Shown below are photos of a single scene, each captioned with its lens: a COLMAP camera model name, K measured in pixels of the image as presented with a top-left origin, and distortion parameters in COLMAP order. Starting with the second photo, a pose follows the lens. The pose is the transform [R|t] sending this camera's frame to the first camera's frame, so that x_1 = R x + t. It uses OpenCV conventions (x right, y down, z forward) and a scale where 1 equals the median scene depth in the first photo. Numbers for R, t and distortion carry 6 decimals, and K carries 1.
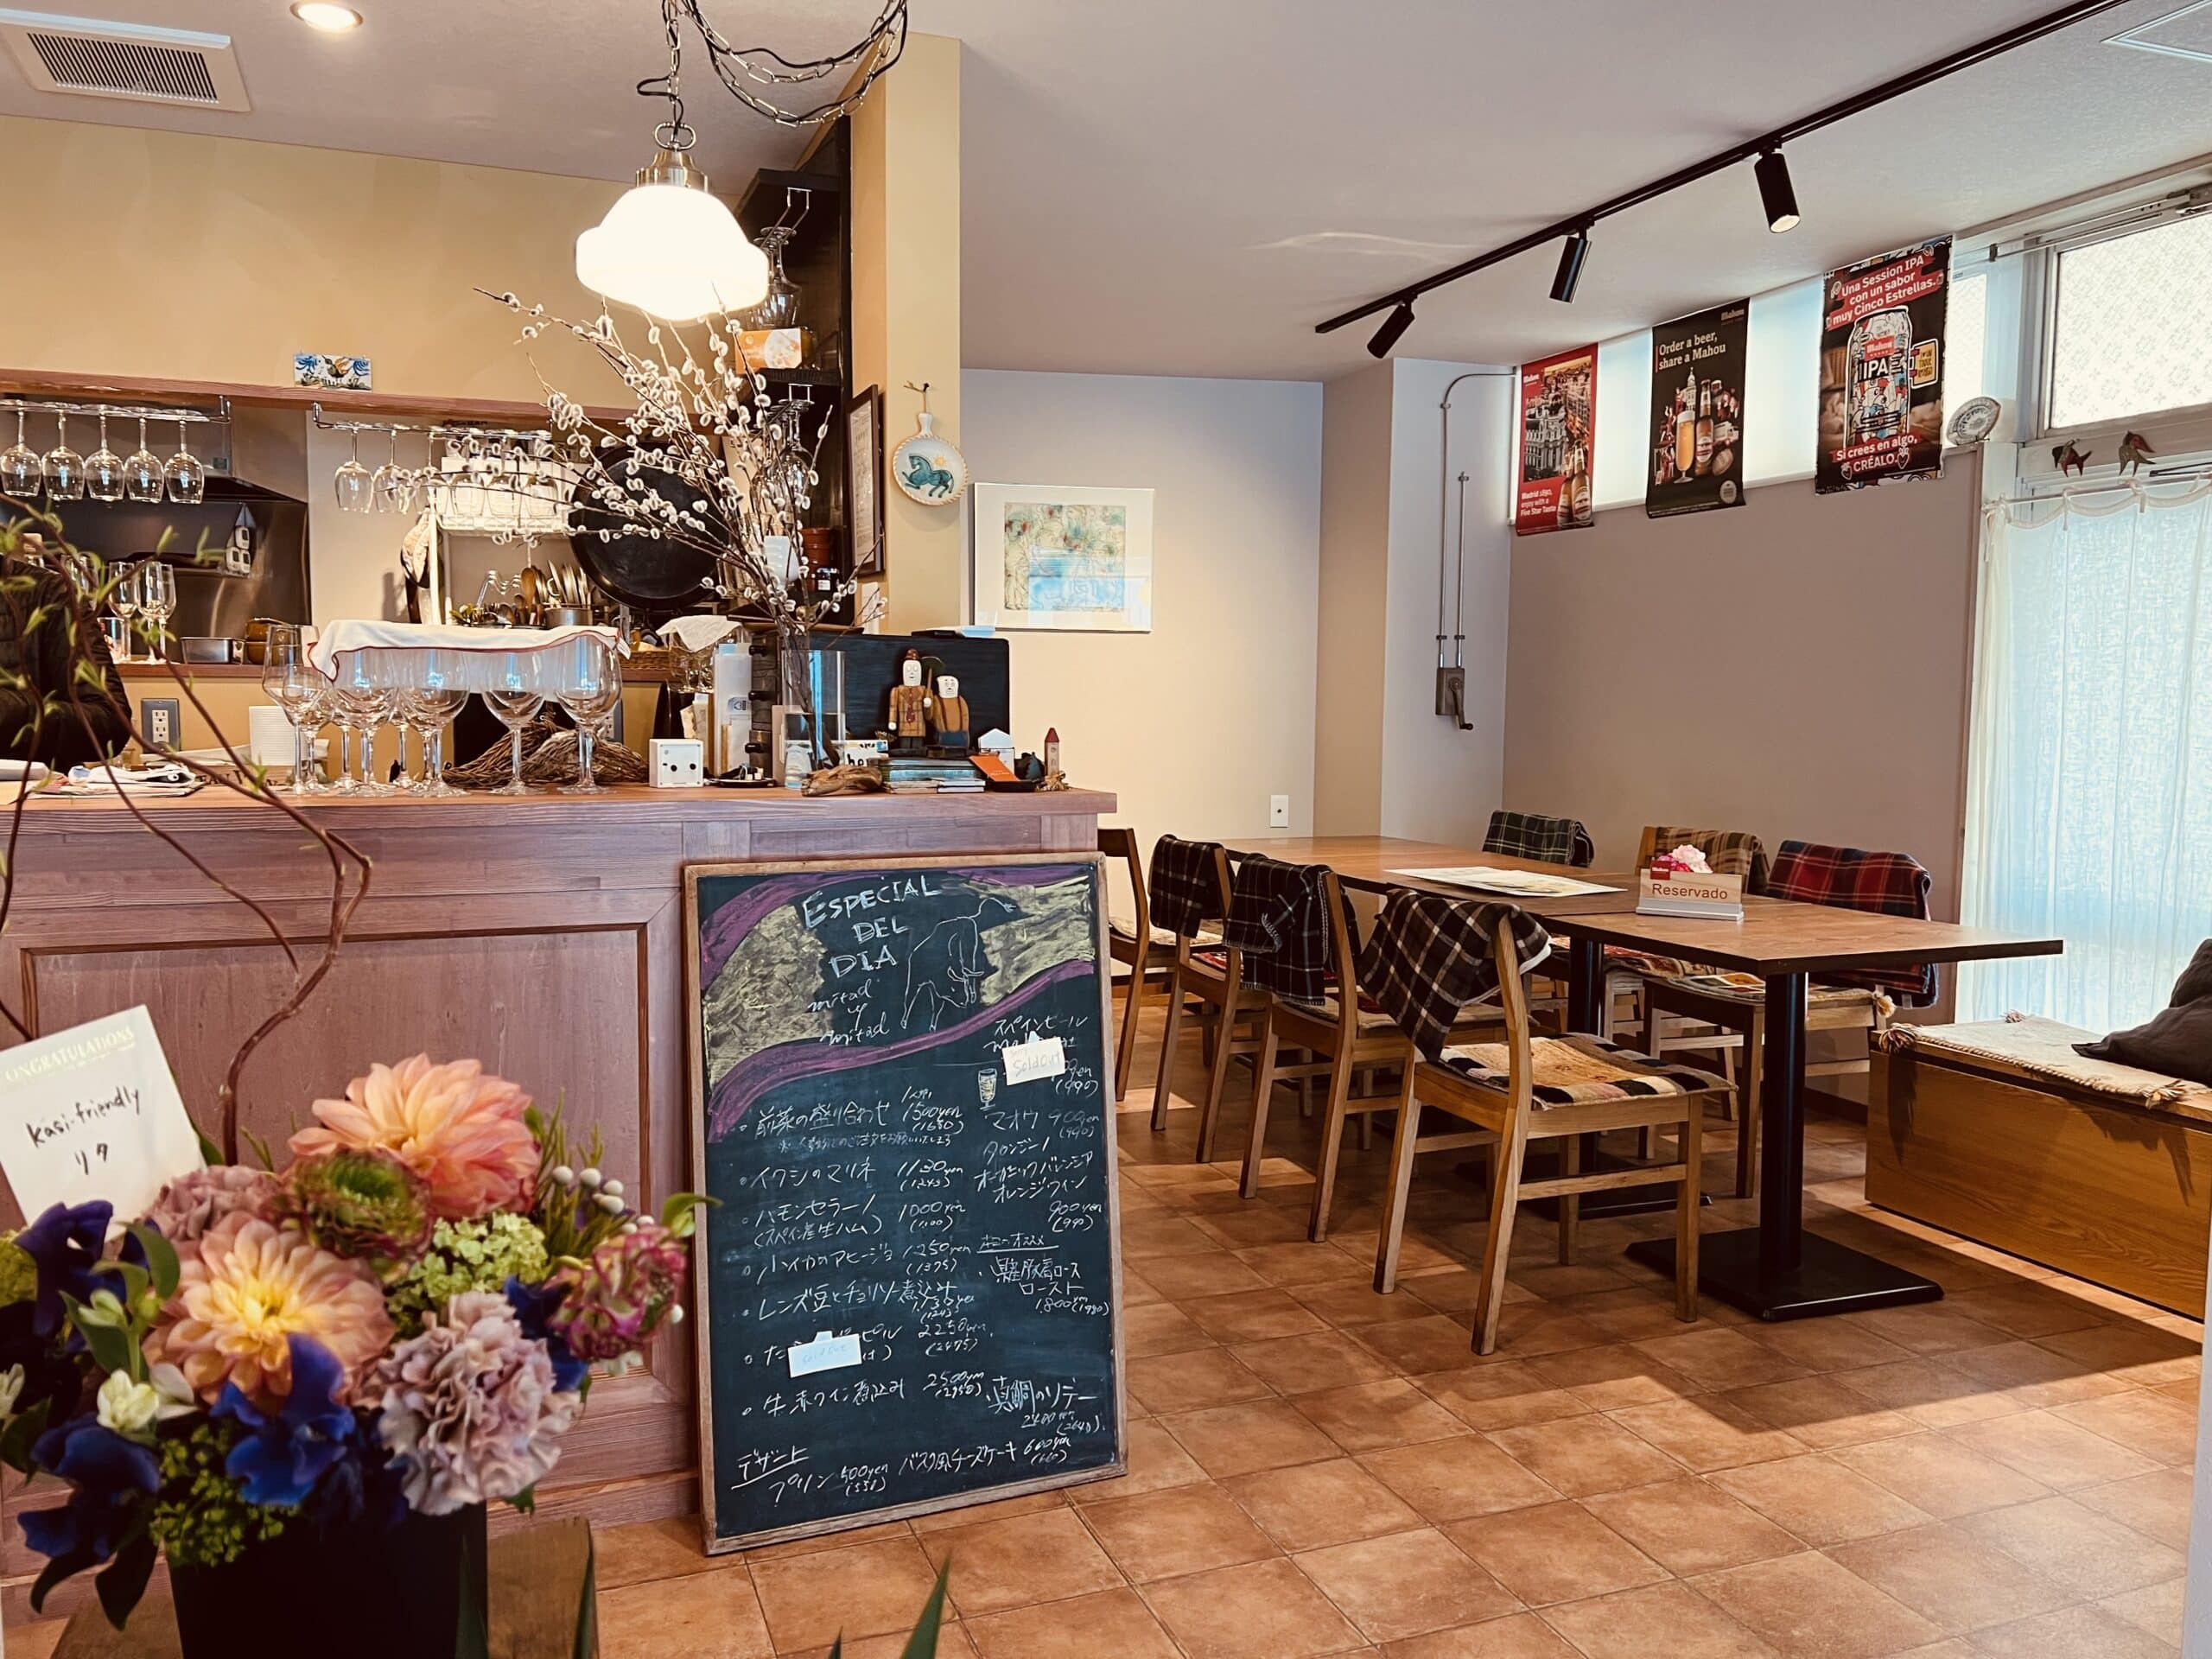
lens RADIAL K [[1661.9, 0, 1097.3], [0, 1661.9, 823.4], [0, 0, 1]] dist [-0.013657, 0.002904]
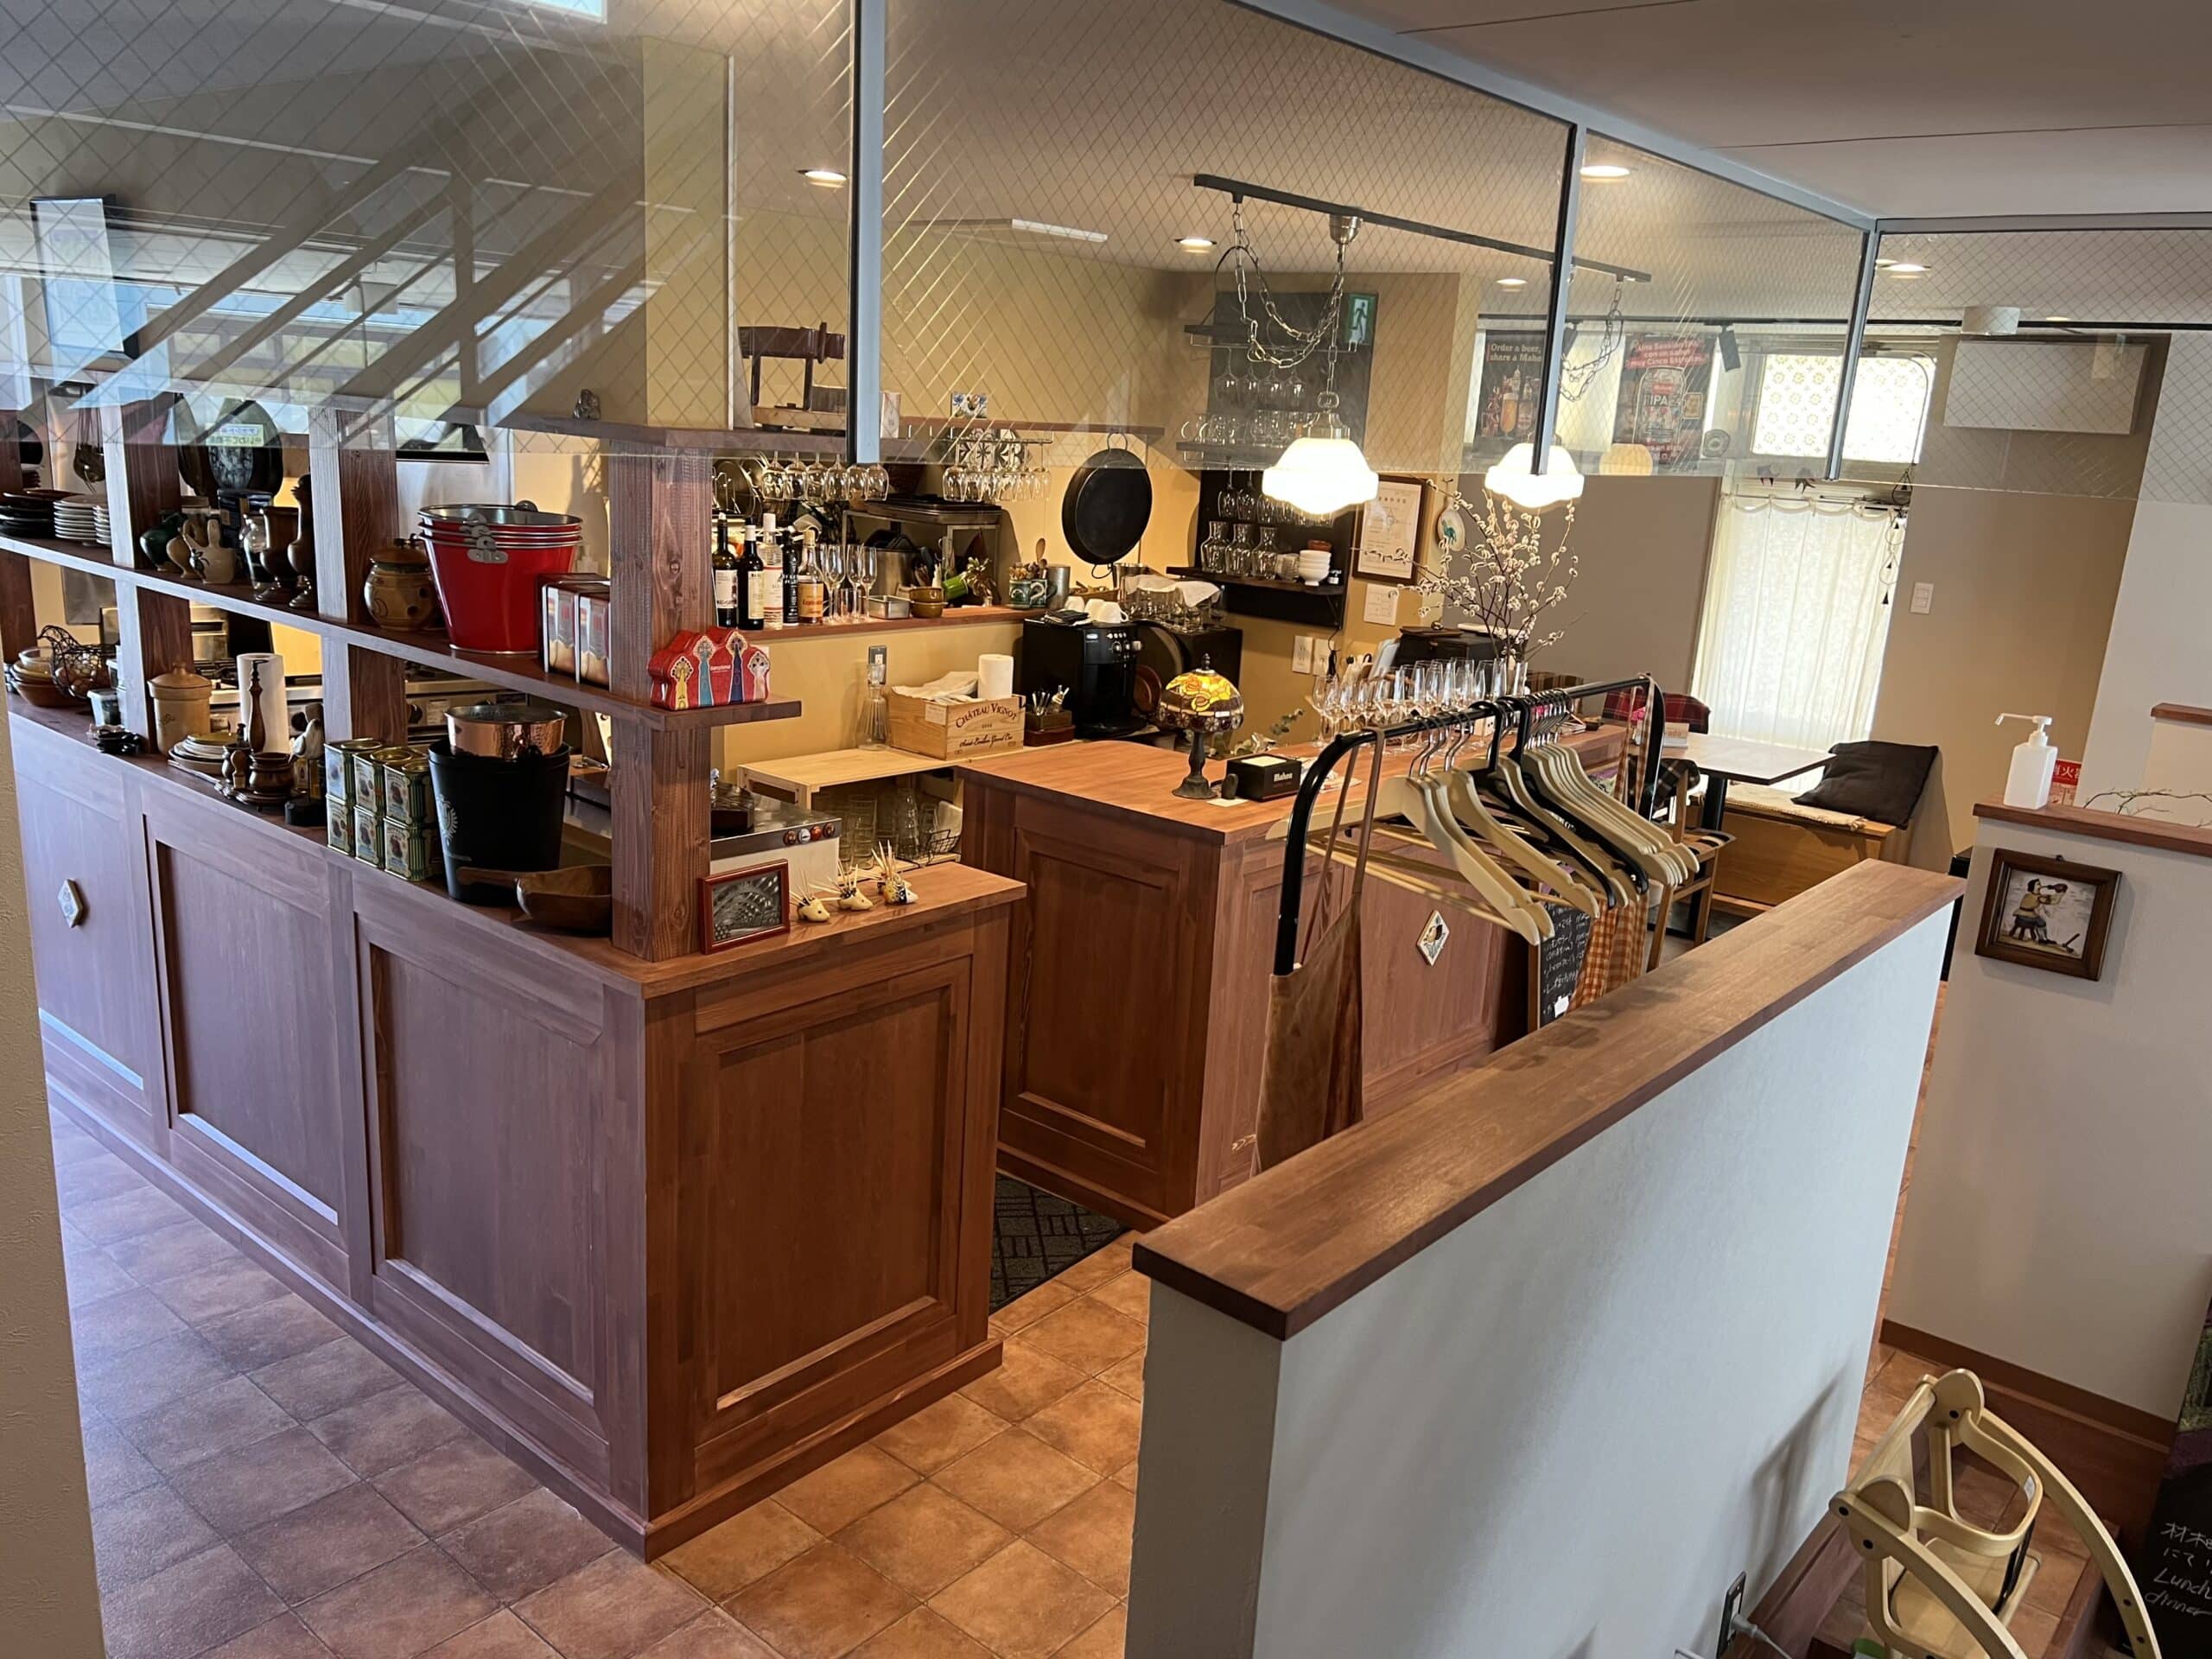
lens RADIAL K [[1661.9, 0, 1115.5], [0, 1661.9, 836.0], [0, 0, 1]] dist [-0.013657, 0.002904]
pose [[0.877068, -0.077452, 0.474081, -0.848973], [-0.016313, 0.981544, 0.190538, -0.149687], [-0.480089, -0.174849, 0.859618, -0.268818]]
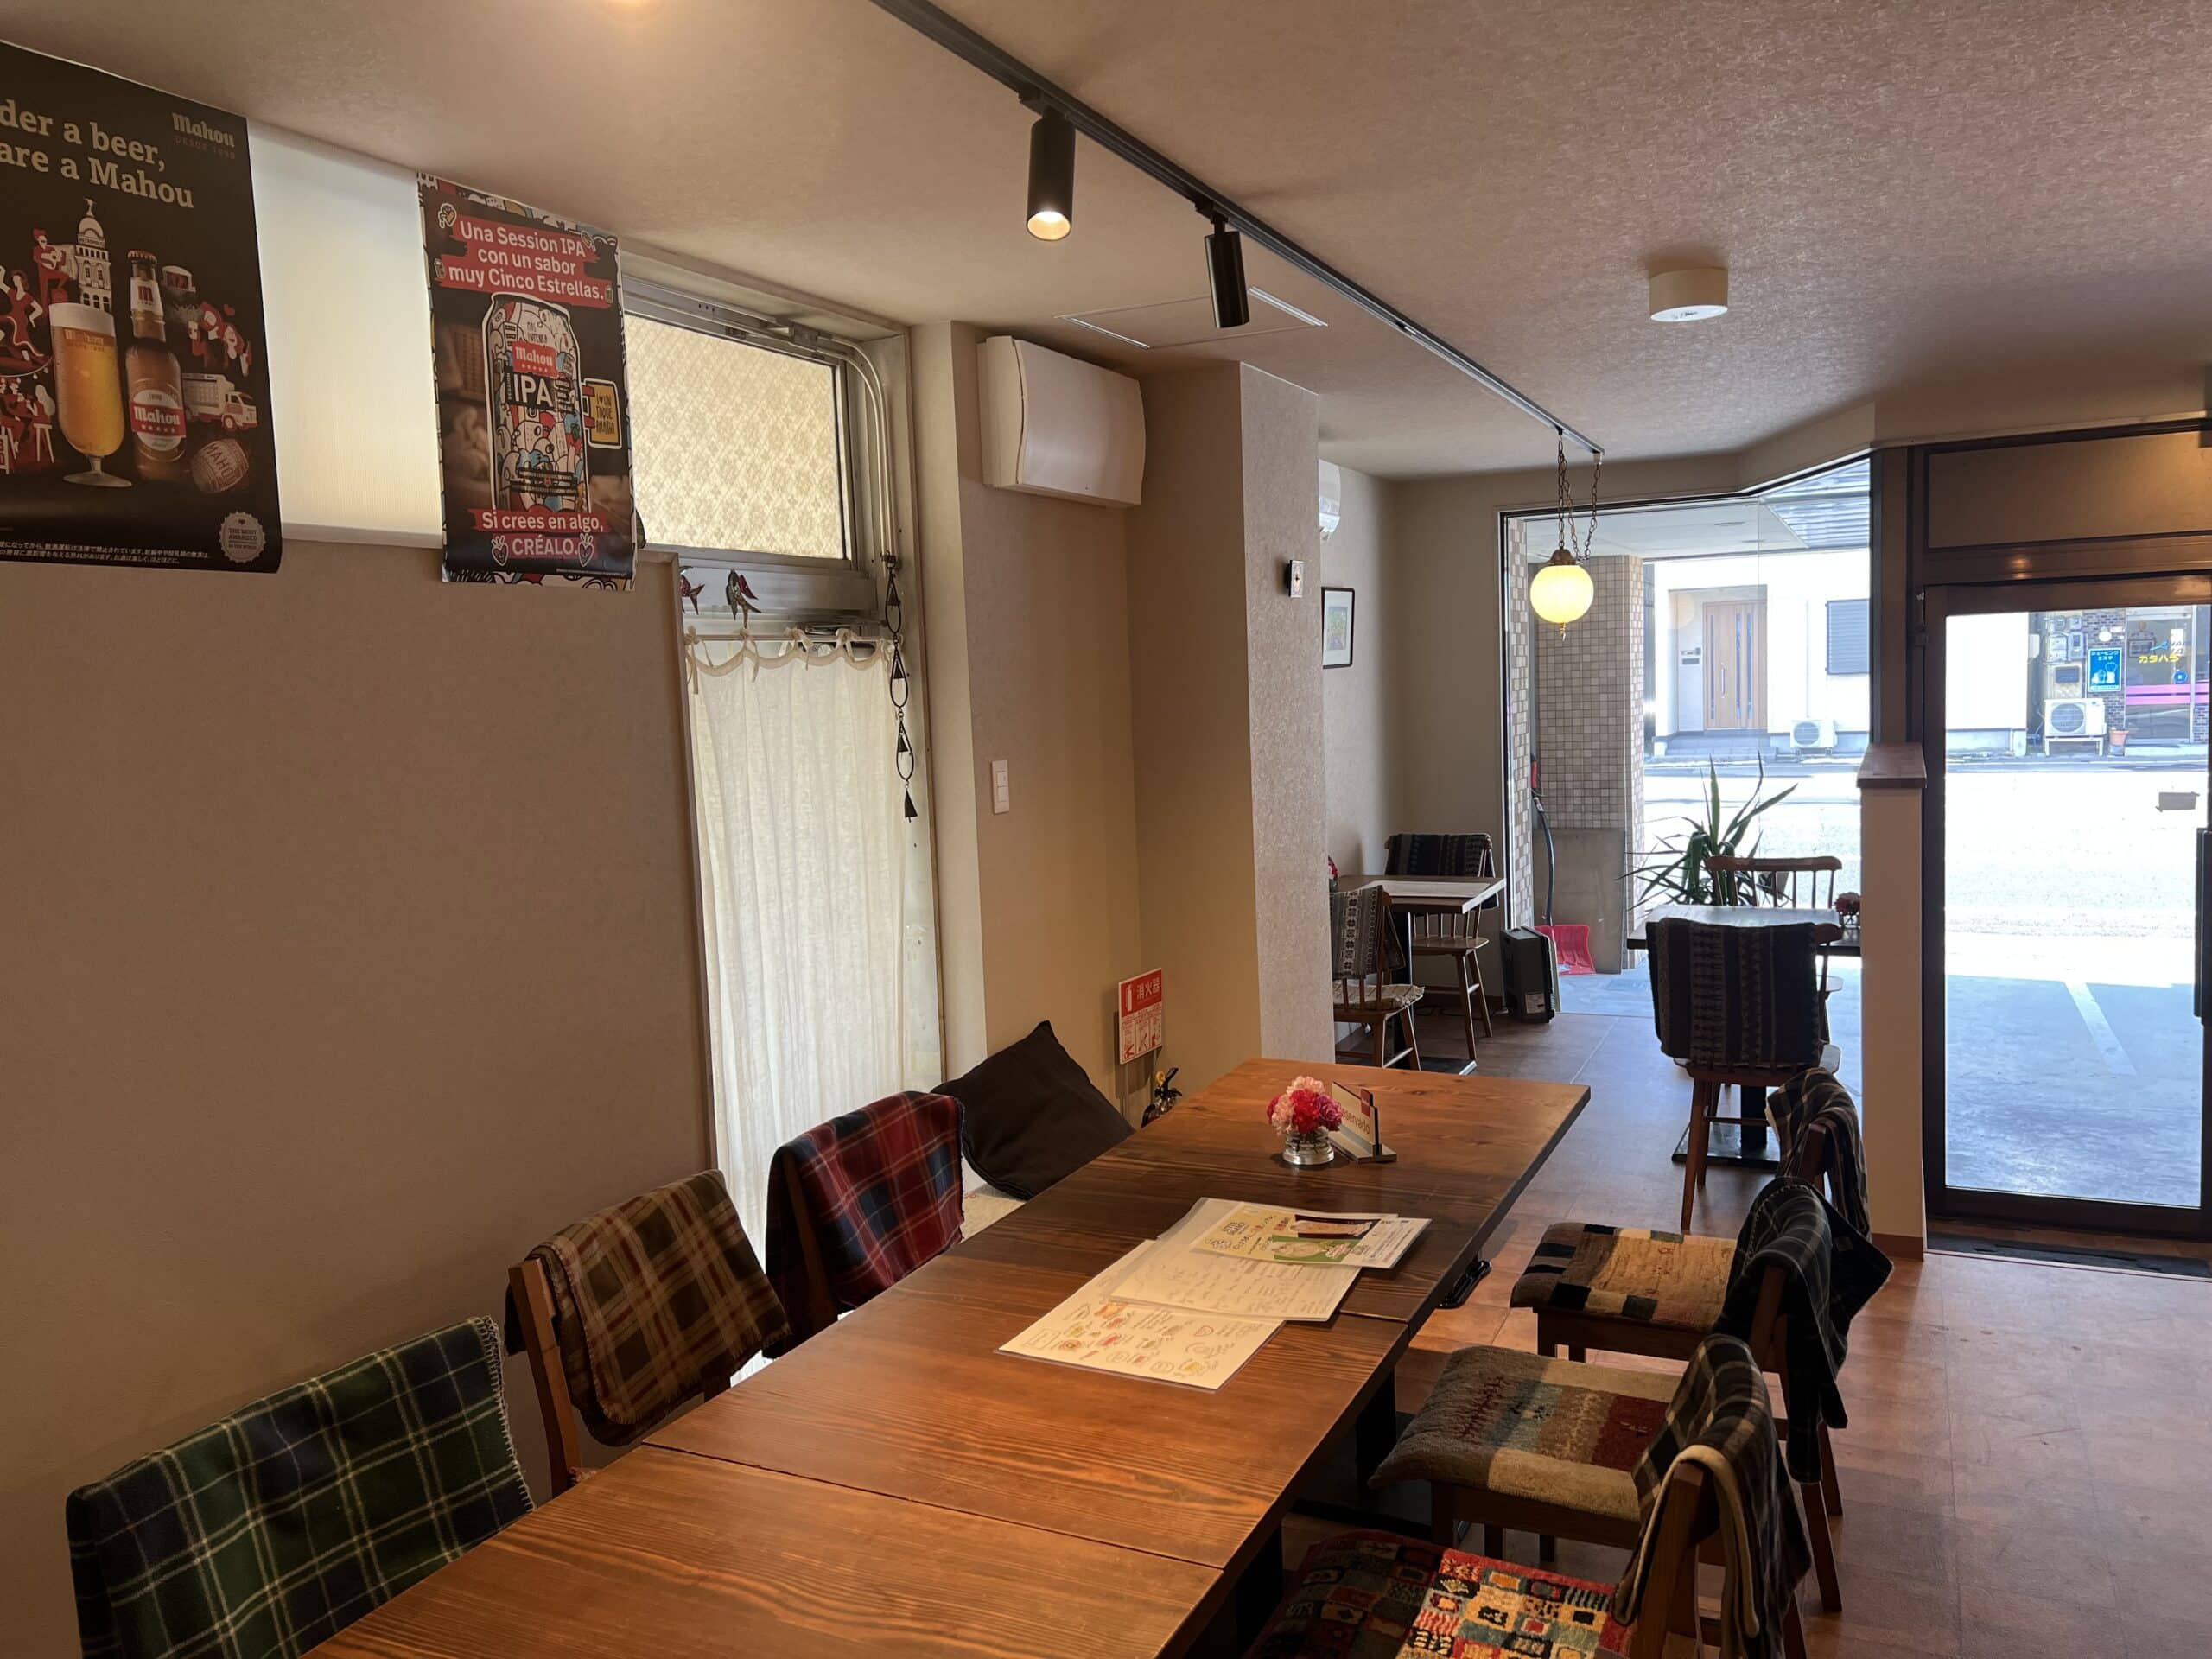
lens RADIAL K [[1661.9, 0, 1114.6], [0, 1661.9, 824.2], [0, 0, 1]] dist [-0.013657, 0.002904]
pose [[-0.693779, -0.044178, 0.718832, -0.117997], [0.085506, 0.986004, 0.143124, -0.185002], [-0.715094, 0.160761, -0.680291, 1.269736]]
